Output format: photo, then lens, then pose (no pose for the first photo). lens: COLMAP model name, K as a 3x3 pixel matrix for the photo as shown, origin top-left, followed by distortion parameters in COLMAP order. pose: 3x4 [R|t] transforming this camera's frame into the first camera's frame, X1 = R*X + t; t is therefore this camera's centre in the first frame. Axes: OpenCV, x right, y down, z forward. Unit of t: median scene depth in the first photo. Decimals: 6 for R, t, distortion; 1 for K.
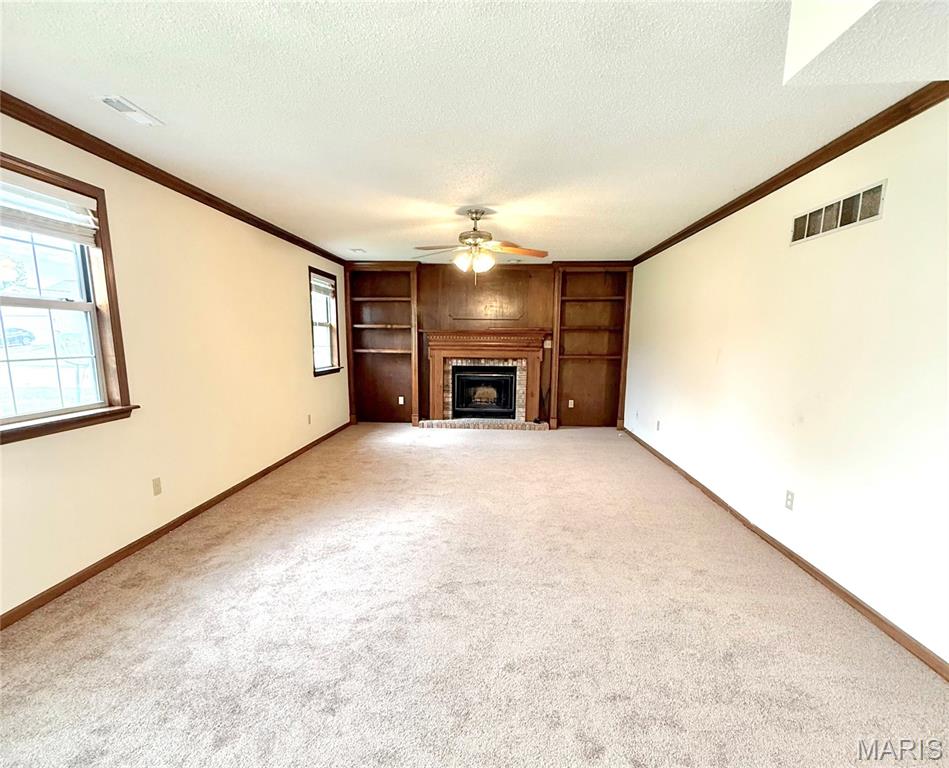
lens RADIAL K [[487.1, 0, 473.3], [0, 487.1, 432.1], [0, 0, 1]] dist [0.003943, 0.000102]
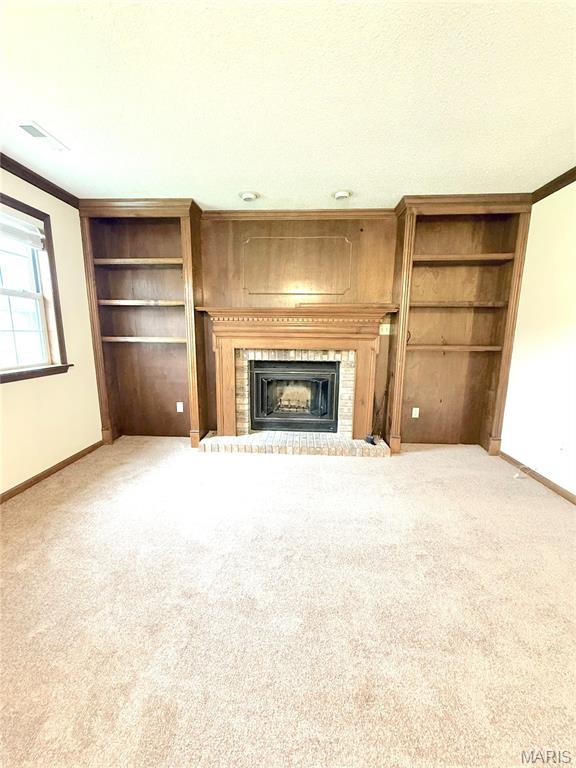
lens RADIAL K [[310.5, 0, 288.0], [0, 310.5, 384.0], [0, 0, 1]] dist [0.020189, 0.000096]
pose [[0.999957, -0.002299, 0.009009, 0.009755], [0.002402, 0.999932, -0.011413, -0.097033], [-0.008982, 0.011434, 0.999894, 0.555887]]
